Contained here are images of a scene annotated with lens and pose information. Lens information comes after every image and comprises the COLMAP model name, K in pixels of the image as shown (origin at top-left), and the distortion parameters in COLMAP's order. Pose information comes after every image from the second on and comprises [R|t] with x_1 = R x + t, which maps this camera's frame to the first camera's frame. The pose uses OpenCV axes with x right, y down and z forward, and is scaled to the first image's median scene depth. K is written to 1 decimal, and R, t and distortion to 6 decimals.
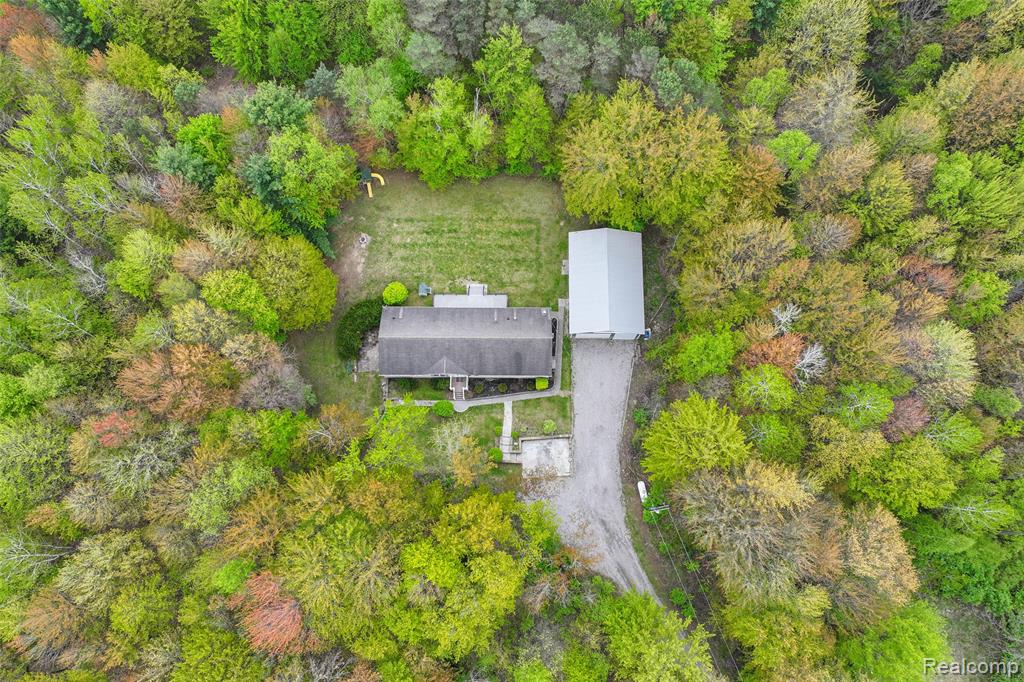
lens RADIAL K [[718.2, 0, 512.0], [0, 718.2, 341.0], [0, 0, 1]] dist [0.010279, 0.002833]
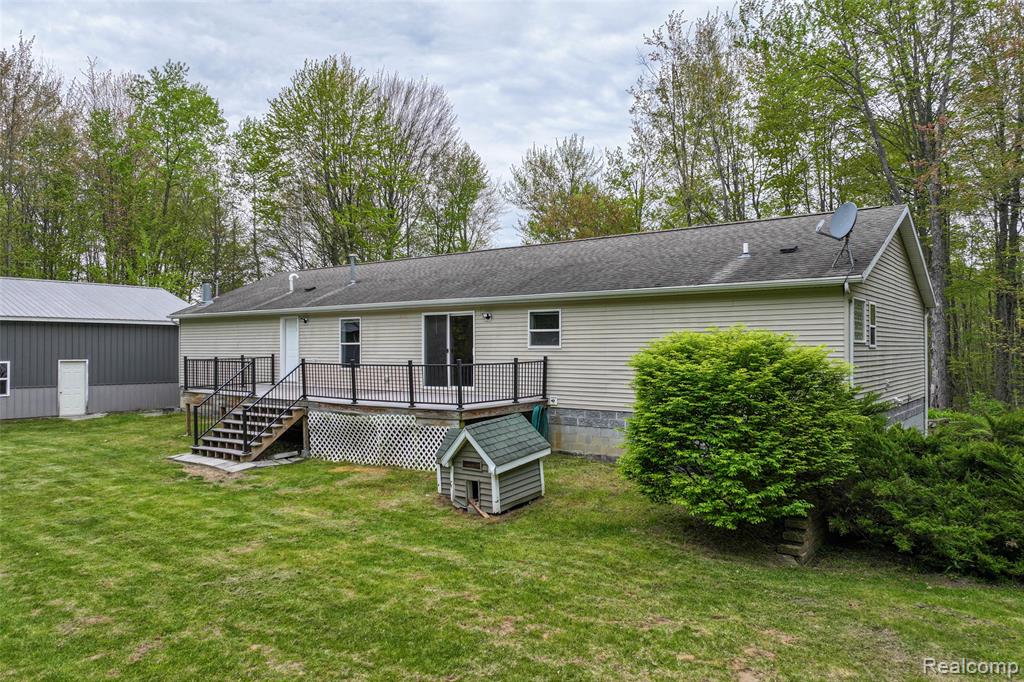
lens RADIAL K [[718.2, 0, 512.0], [0, 718.2, 341.0], [0, 0, 1]] dist [0.010279, 0.002833]
pose [[-0.800811, 0.005613, 0.598891, -0.202865], [0.579173, 0.261895, 0.771990, -0.171946], [-0.152513, 0.965080, -0.212979, 1.033157]]
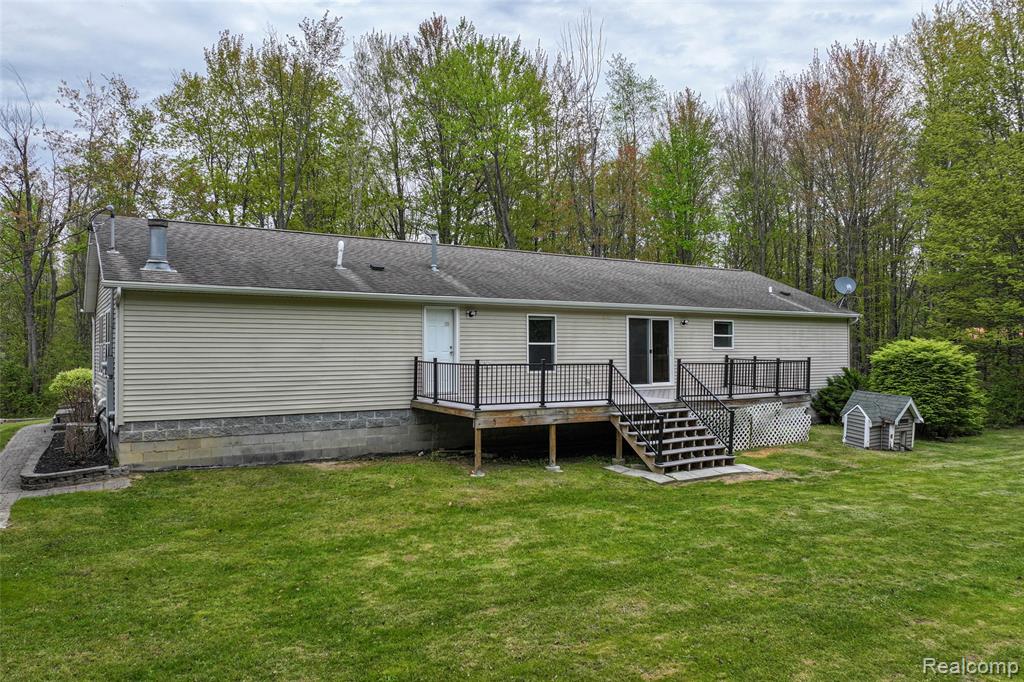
lens RADIAL K [[718.2, 0, 512.0], [0, 718.2, 341.0], [0, 0, 1]] dist [0.010279, 0.002833]
pose [[-0.840201, -0.006879, -0.542231, 0.062516], [-0.524213, 0.266224, 0.808904, -0.184259], [0.138790, 0.963887, -0.227288, 1.037082]]
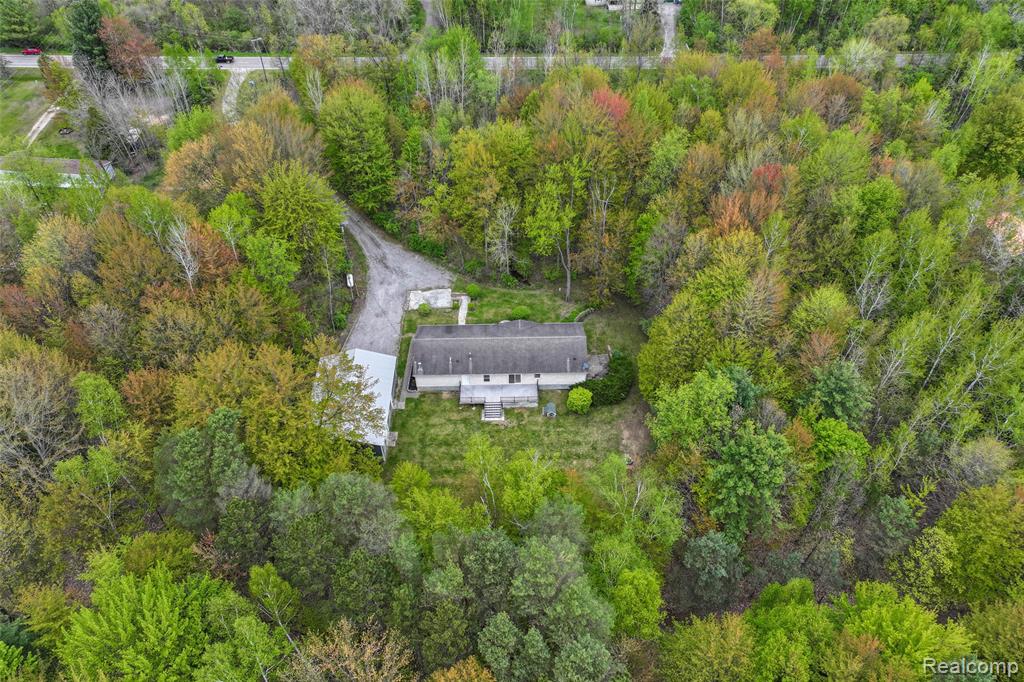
lens RADIAL K [[718.2, 0, 512.0], [0, 718.2, 341.0], [0, 0, 1]] dist [0.010279, 0.002833]
pose [[-0.999684, 0.020503, -0.014556, -0.063785], [-0.022891, -0.502592, 0.864220, -0.841419], [0.010403, 0.864280, 0.502903, 0.474533]]
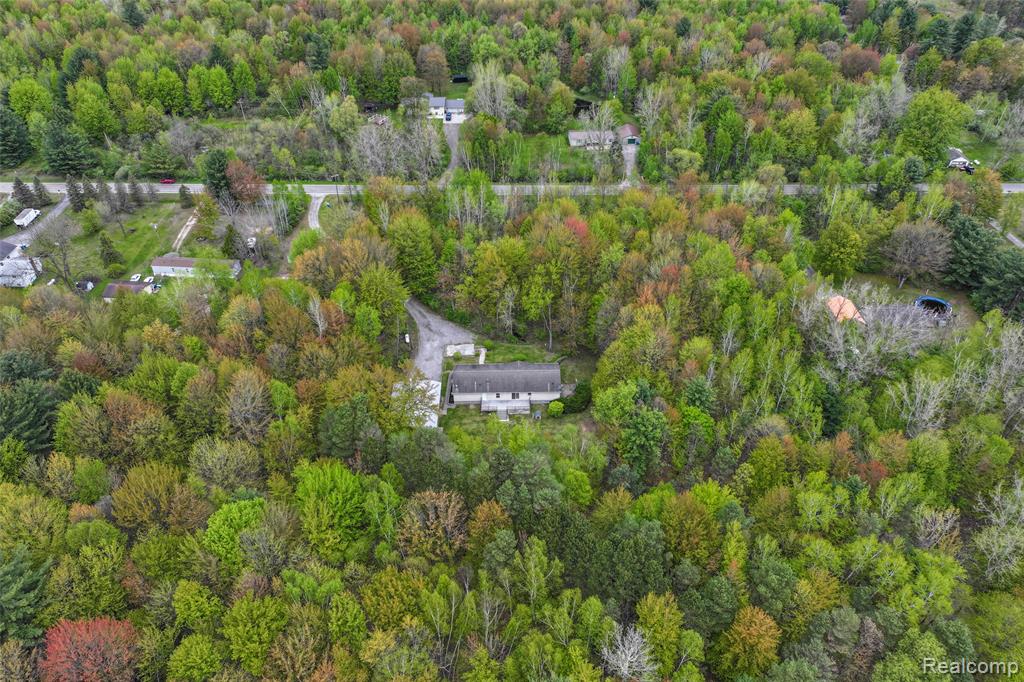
lens RADIAL K [[718.2, 0, 512.0], [0, 718.2, 341.0], [0, 0, 1]] dist [0.010279, 0.002833]
pose [[-0.999801, 0.015316, -0.012753, -0.055289], [-0.017750, -0.393271, 0.919251, -1.401791], [0.009064, 0.919295, 0.393464, 0.288634]]
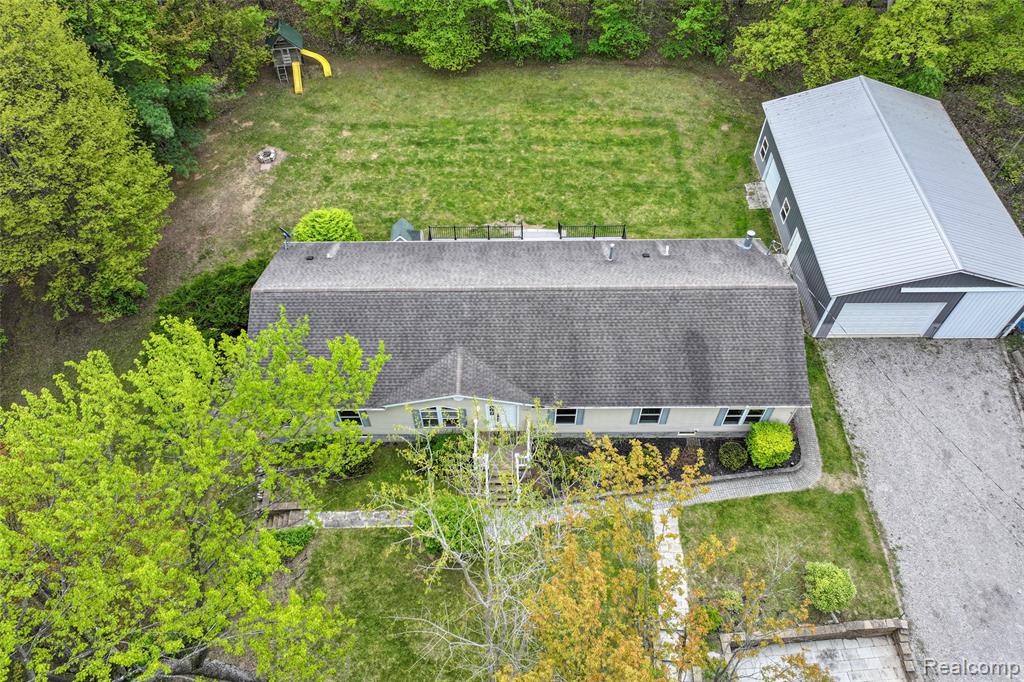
lens RADIAL K [[718.2, 0, 512.0], [0, 718.2, 341.0], [0, 0, 1]] dist [0.010279, 0.002833]
pose [[0.999898, -0.013038, 0.005768, -0.069528], [0.014254, 0.922450, -0.385853, 0.133890], [-0.000290, 0.385896, 0.922542, 0.683656]]
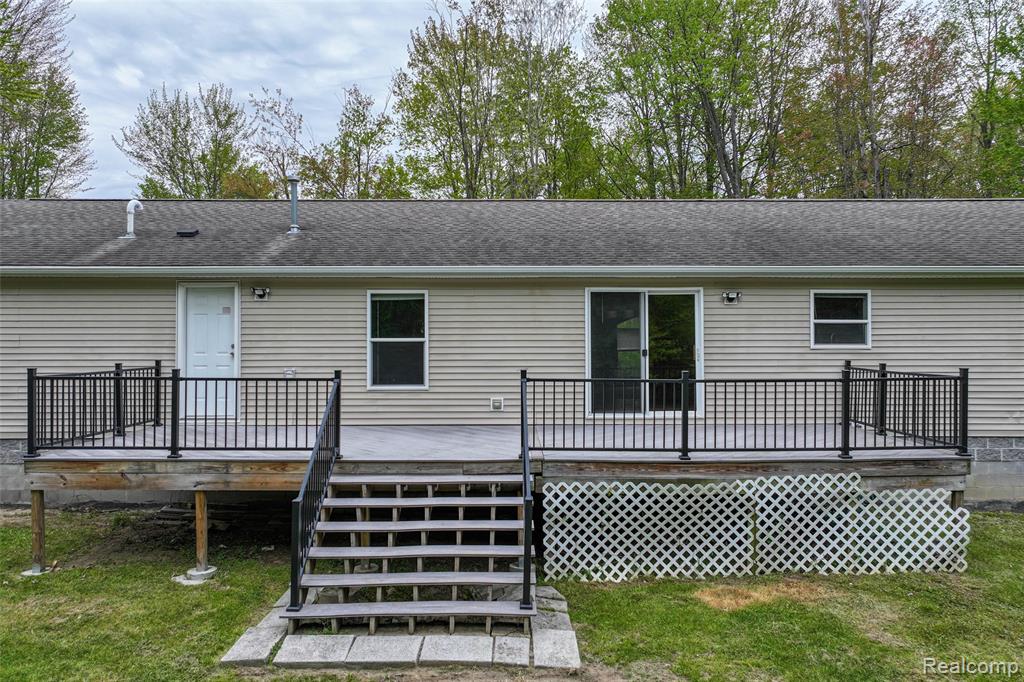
lens RADIAL K [[718.2, 0, 512.0], [0, 718.2, 341.0], [0, 0, 1]] dist [0.010279, 0.002833]
pose [[-0.999872, -0.000416, -0.015994, -0.058595], [-0.015529, 0.265829, 0.963895, -0.145319], [0.003851, 0.964020, -0.265802, 1.026428]]
